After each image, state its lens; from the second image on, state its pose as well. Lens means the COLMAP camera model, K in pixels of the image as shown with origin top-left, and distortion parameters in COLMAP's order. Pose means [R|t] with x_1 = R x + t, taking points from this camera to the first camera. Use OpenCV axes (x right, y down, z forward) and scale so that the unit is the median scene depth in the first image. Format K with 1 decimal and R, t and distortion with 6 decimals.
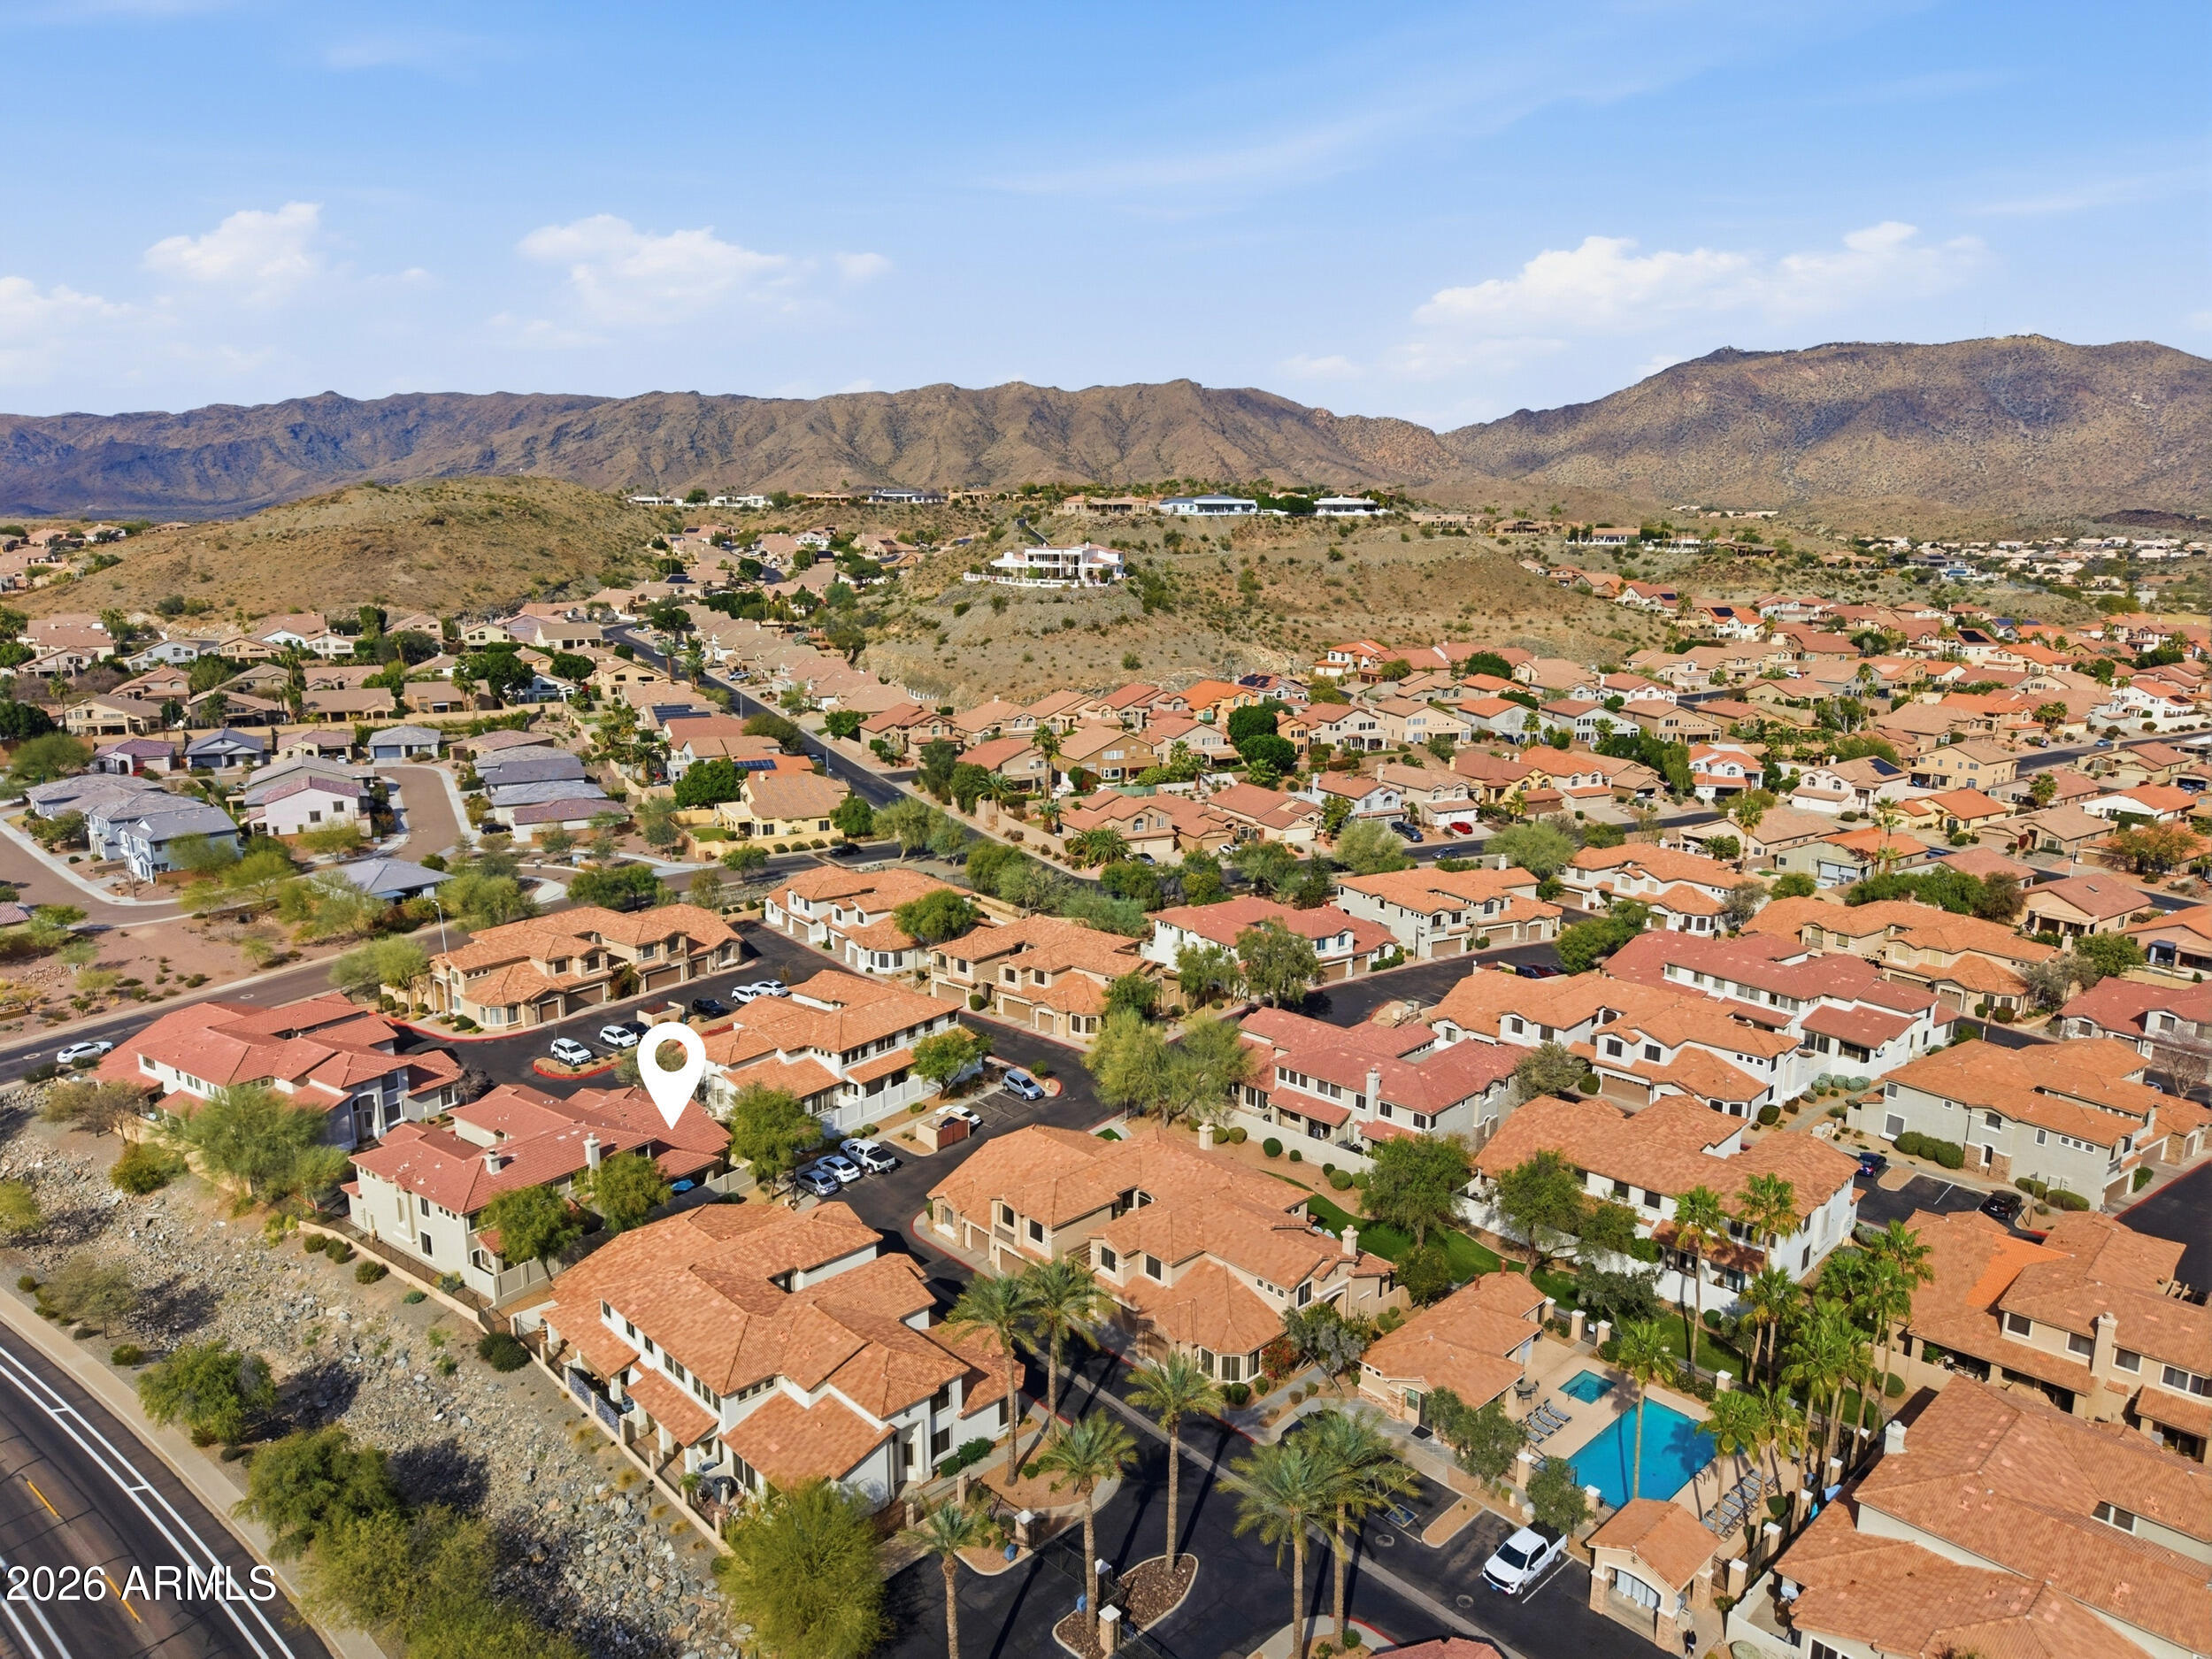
lens RADIAL K [[1457.3, 0, 1105.8], [0, 1457.3, 829.0], [0, 0, 1]] dist [-0.019625, -0.007125]
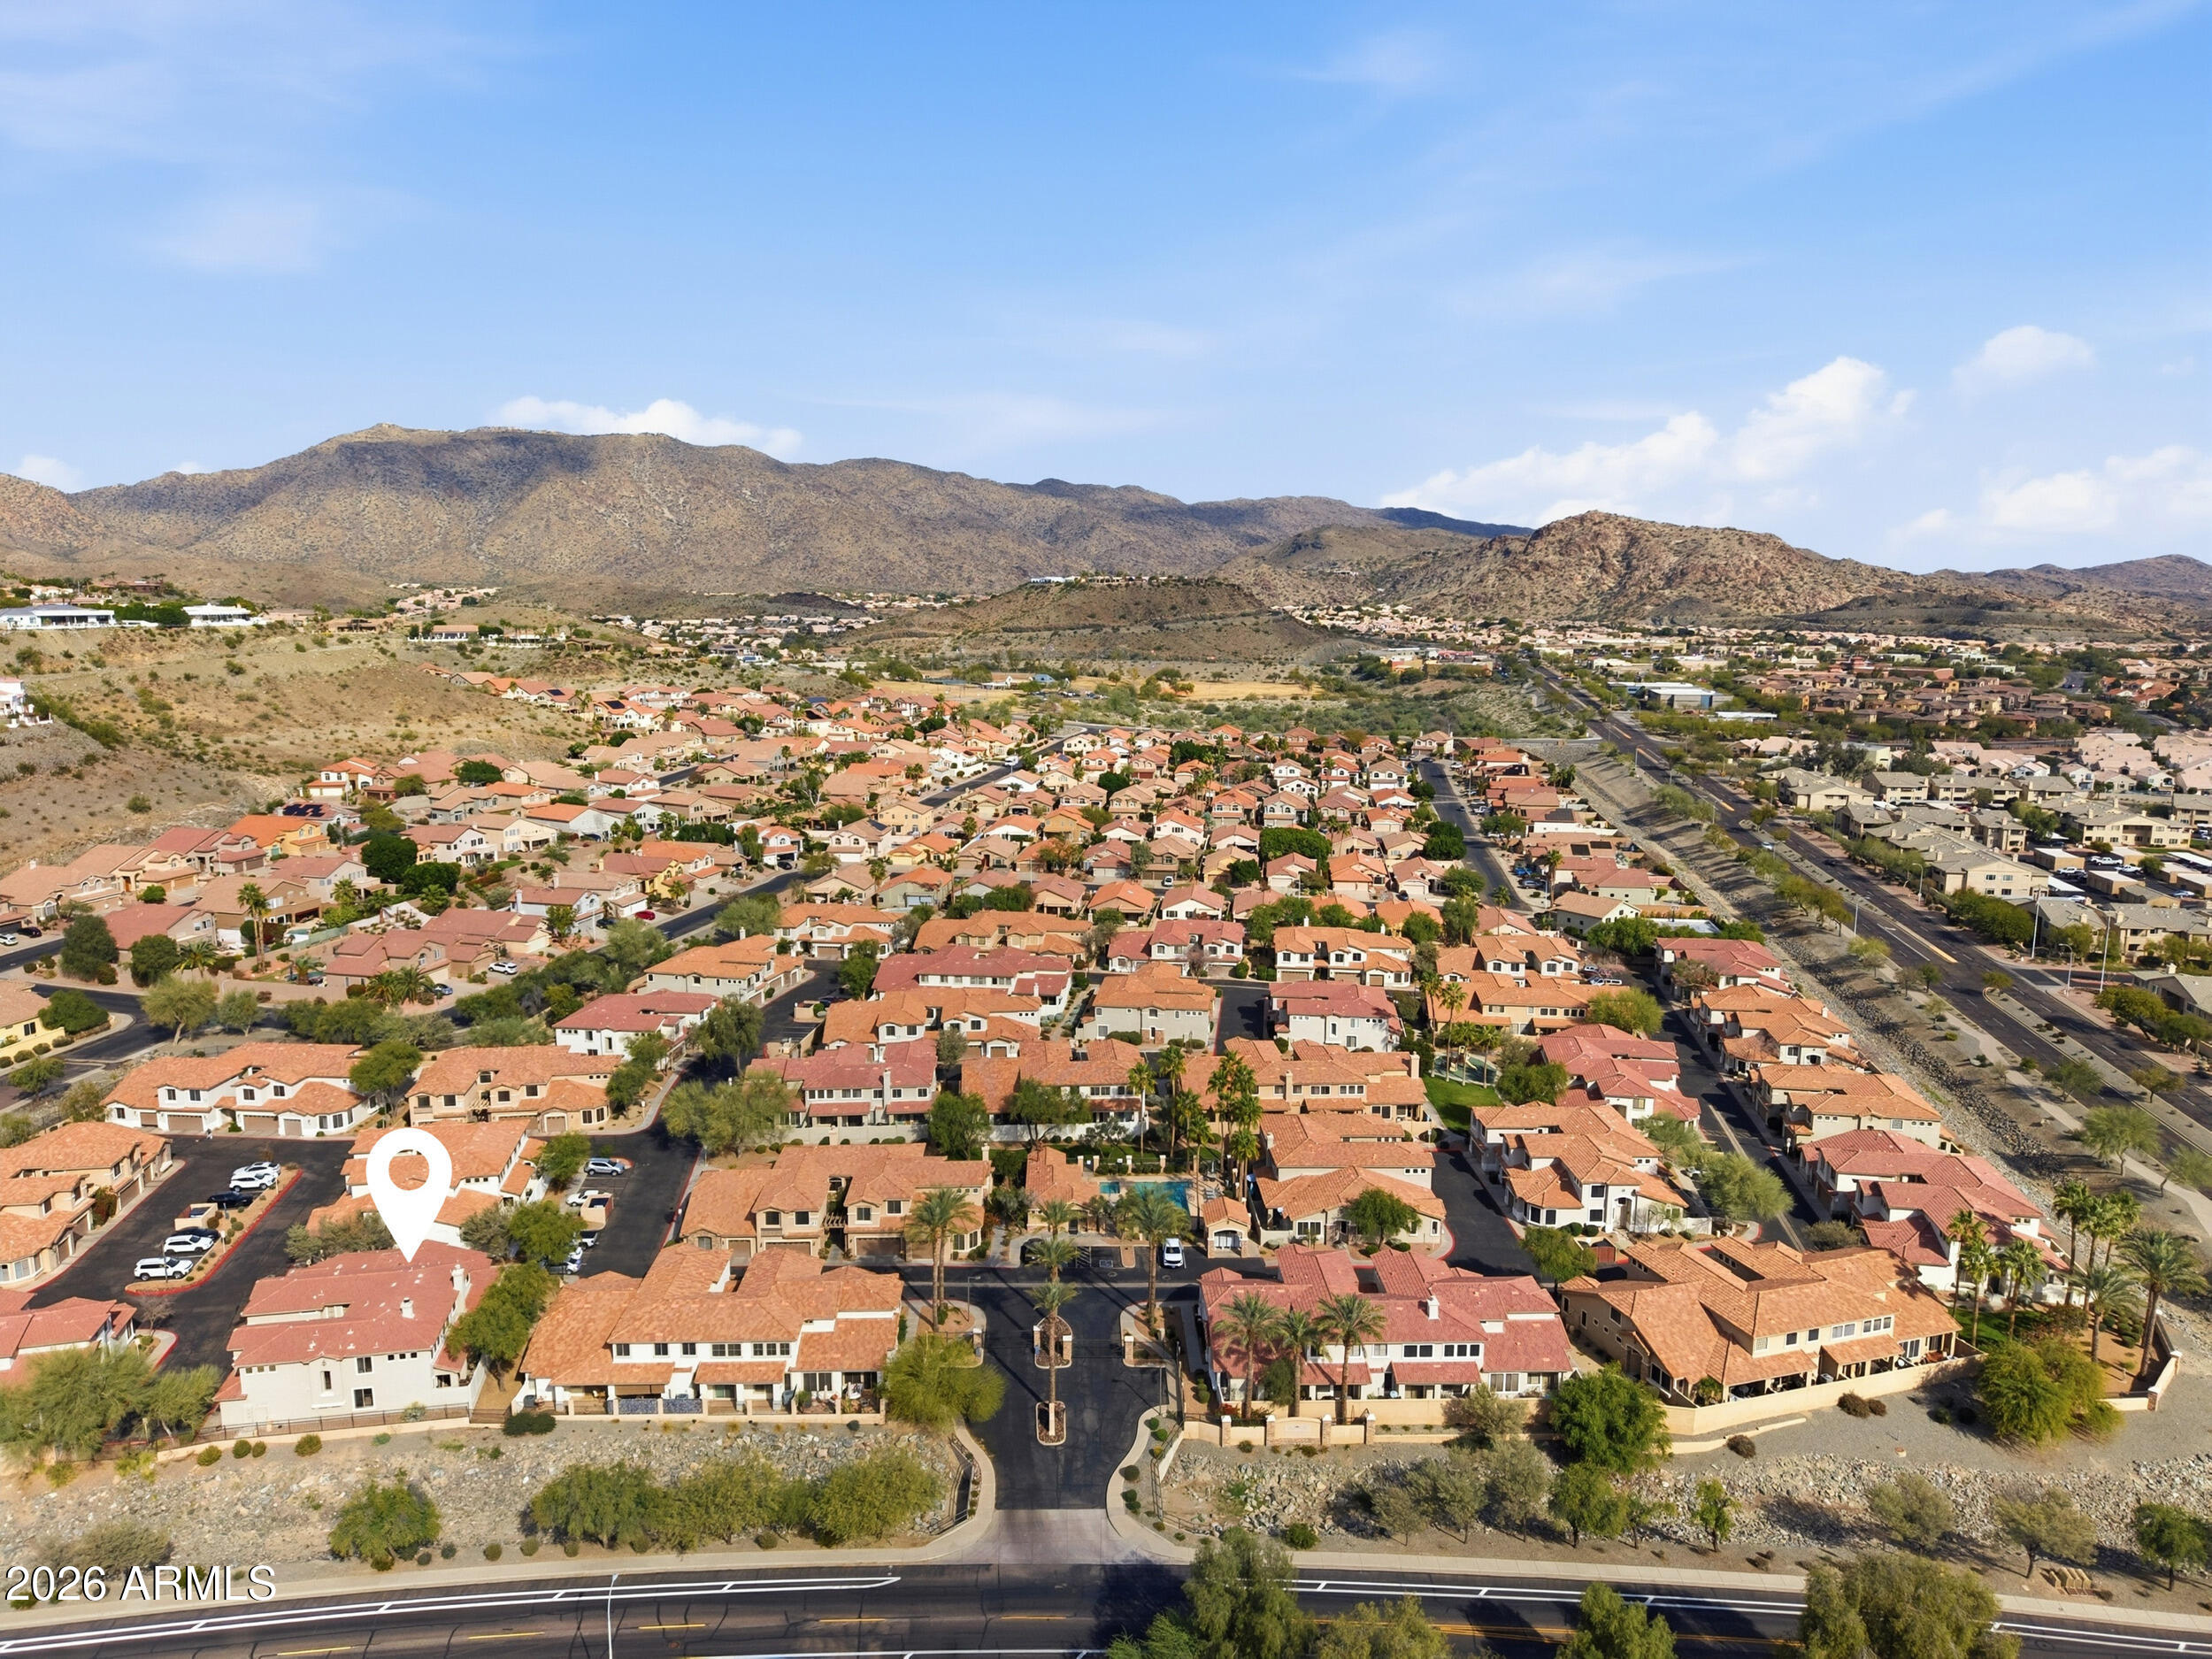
lens RADIAL K [[1457.3, 0, 1107.6], [0, 1457.3, 828.7], [0, 0, 1]] dist [-0.019625, -0.007125]
pose [[0.640256, -0.120070, 0.758720, -0.265359], [0.149741, 0.988269, 0.030035, -0.031676], [-0.753425, 0.094381, 0.650725, -0.062761]]
